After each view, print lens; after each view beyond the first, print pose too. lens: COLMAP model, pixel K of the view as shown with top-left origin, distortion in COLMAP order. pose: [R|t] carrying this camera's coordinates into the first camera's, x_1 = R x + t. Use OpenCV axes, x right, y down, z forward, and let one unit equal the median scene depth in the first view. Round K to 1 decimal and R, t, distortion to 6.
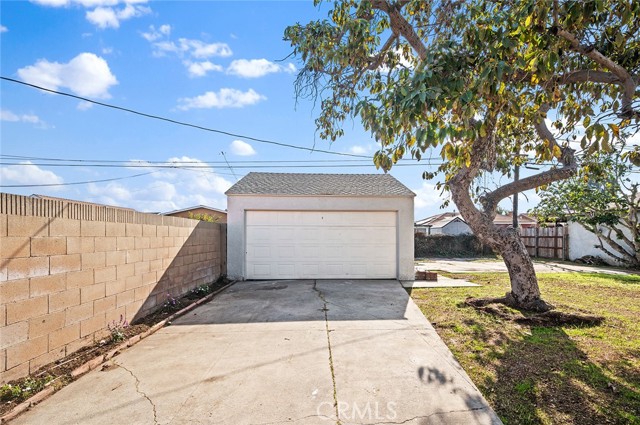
lens RADIAL K [[281.6, 0, 339.1], [0, 281.6, 236.9], [0, 0, 1]] dist [0.002094, 0.000191]
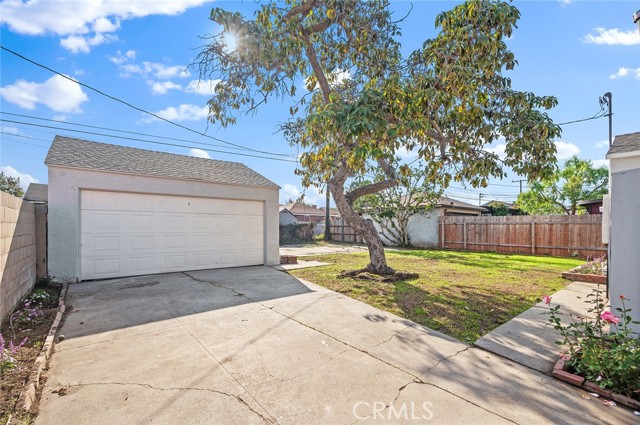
lens RADIAL K [[284.7, 0, 330.3], [0, 284.7, 228.8], [0, 0, 1]] dist [0.014357, -0.000123]
pose [[0.800918, -0.002726, 0.598768, -0.408852], [-0.001673, 0.999976, 0.006789, 0.009685], [-0.598772, -0.006439, 0.800894, -0.031827]]
